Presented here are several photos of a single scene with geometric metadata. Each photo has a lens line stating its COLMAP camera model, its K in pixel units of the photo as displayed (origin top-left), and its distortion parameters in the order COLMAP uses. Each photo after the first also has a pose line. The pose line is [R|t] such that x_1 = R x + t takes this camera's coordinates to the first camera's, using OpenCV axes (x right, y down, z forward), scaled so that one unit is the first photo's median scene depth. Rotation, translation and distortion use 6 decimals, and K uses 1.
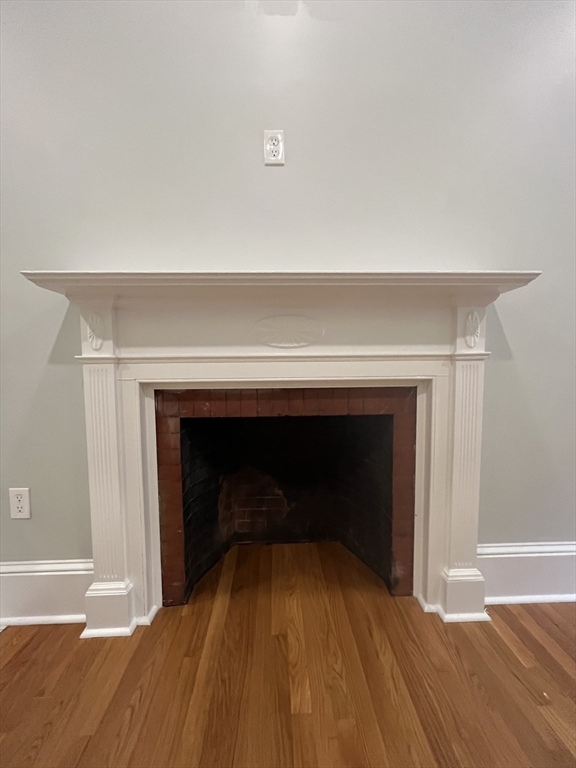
lens RADIAL K [[313.5, 0, 289.2], [0, 313.5, 385.7], [0, 0, 1]] dist [-0.002972, -0.000045]
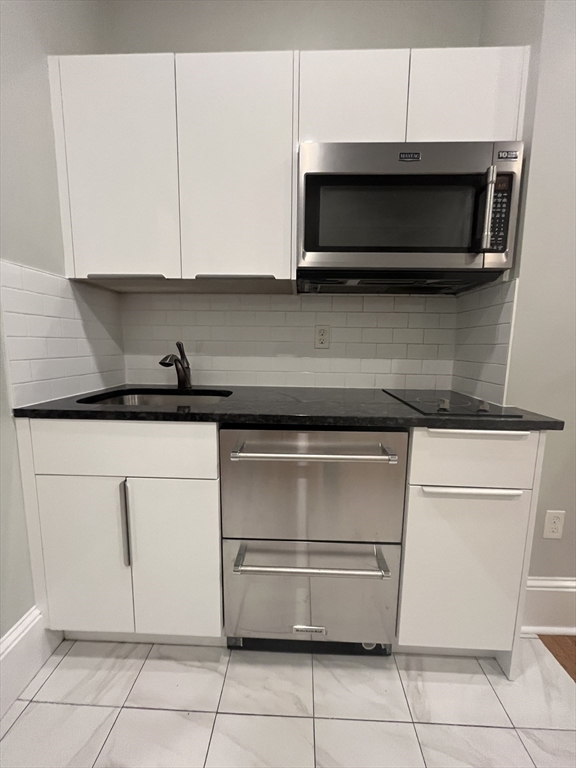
lens RADIAL K [[313.5, 0, 289.2], [0, 313.5, 385.7], [0, 0, 1]] dist [-0.002972, -0.000045]
pose [[0.997136, 0.027827, -0.070317, -1.704835], [-0.023719, 0.998000, 0.058588, -0.131867], [0.071807, -0.056753, 0.995803, -0.086088]]
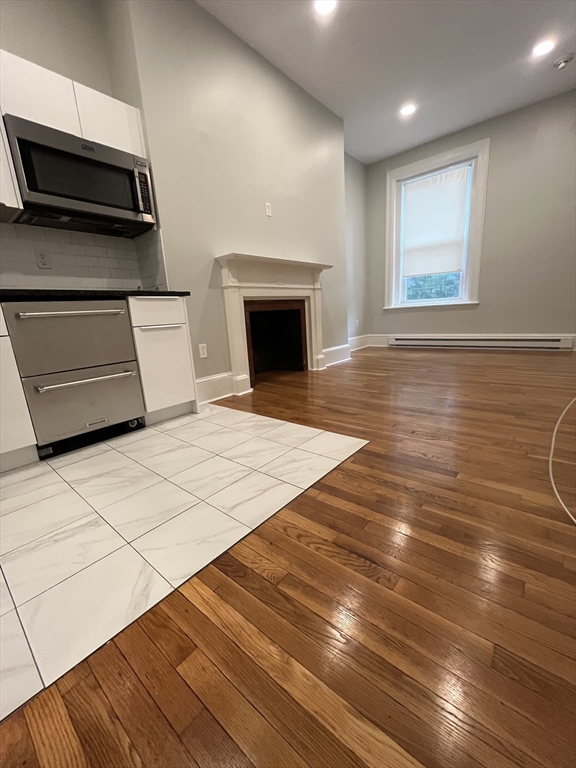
lens RADIAL K [[313.5, 0, 289.2], [0, 313.5, 385.7], [0, 0, 1]] dist [-0.002972, -0.000045]
pose [[0.670702, -0.201061, 0.713956, -2.154696], [0.111286, 0.978941, 0.171141, 0.303394], [-0.733331, -0.035331, 0.678953, -1.048882]]
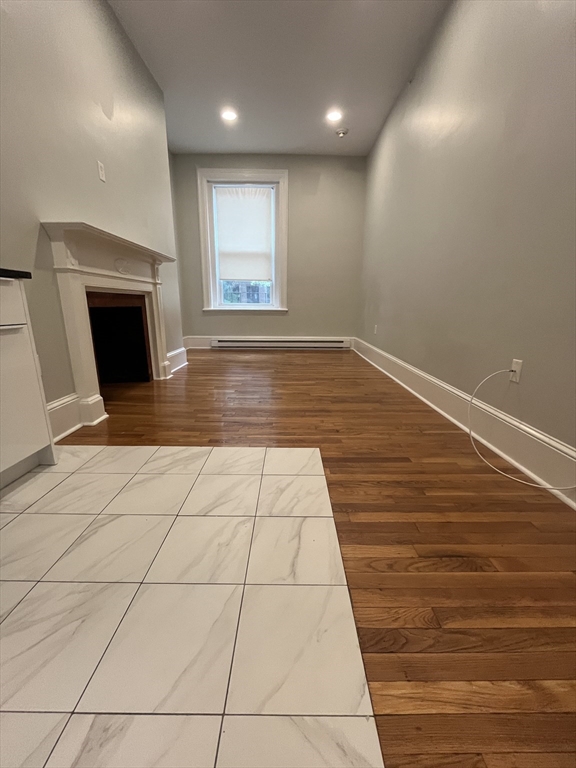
lens RADIAL K [[313.5, 0, 289.2], [0, 313.5, 385.7], [0, 0, 1]] dist [-0.002972, -0.000045]
pose [[0.036139, -0.242603, 0.969452, -2.286889], [0.067397, 0.968469, 0.239845, 0.193481], [-0.997072, 0.056671, 0.051350, -0.262345]]
